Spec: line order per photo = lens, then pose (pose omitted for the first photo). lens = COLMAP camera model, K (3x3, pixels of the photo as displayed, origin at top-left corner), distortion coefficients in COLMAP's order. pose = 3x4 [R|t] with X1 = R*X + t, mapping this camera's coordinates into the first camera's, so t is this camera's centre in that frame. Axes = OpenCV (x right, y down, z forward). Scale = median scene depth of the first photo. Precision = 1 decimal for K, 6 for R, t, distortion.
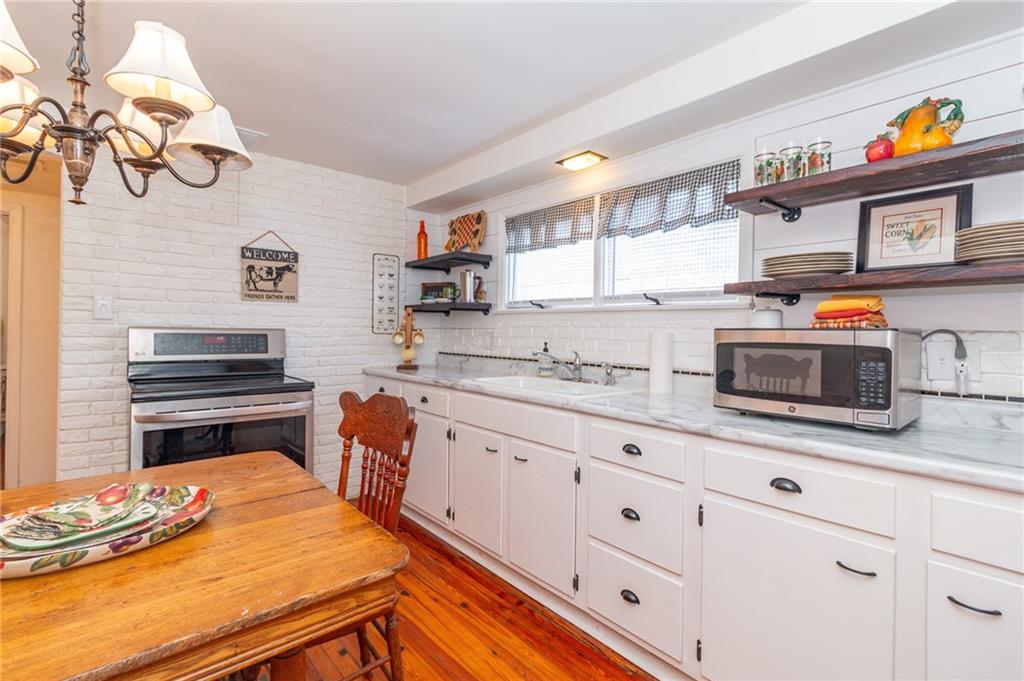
lens RADIAL K [[473.3, 0, 508.8], [0, 473.3, 331.8], [0, 0, 1]] dist [-0.000267, 0.000374]
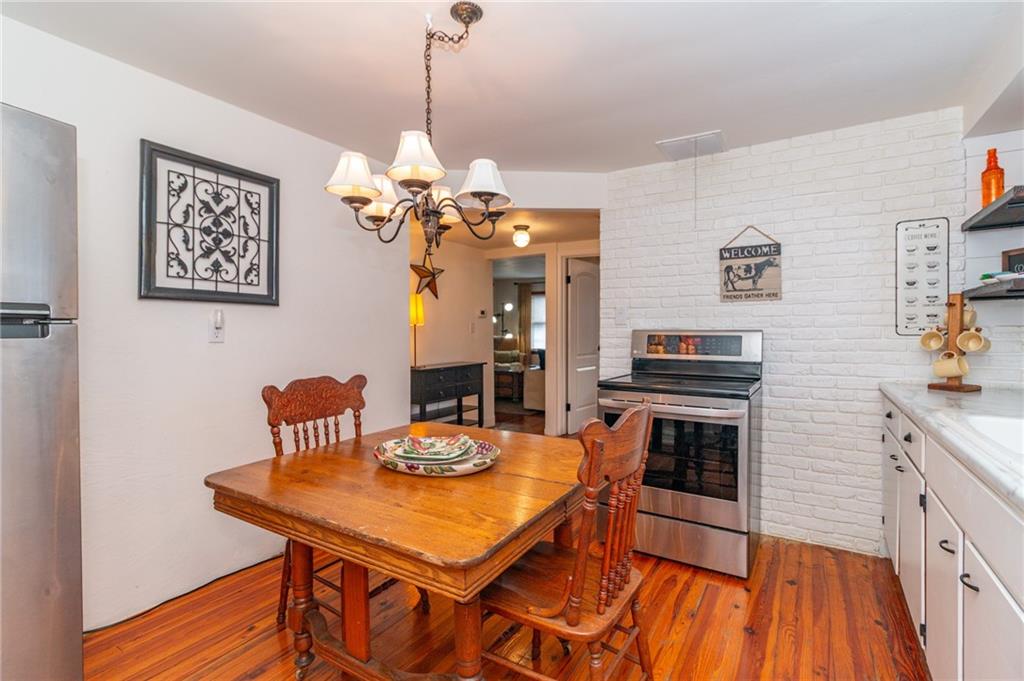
lens RADIAL K [[473.3, 0, 508.8], [0, 473.3, 331.8], [0, 0, 1]] dist [-0.000267, 0.000374]
pose [[0.297671, -0.010599, -0.954610, 0.247889], [0.002800, 0.999944, -0.010229, 0.005125], [0.954664, 0.000372, 0.297684, 0.263430]]
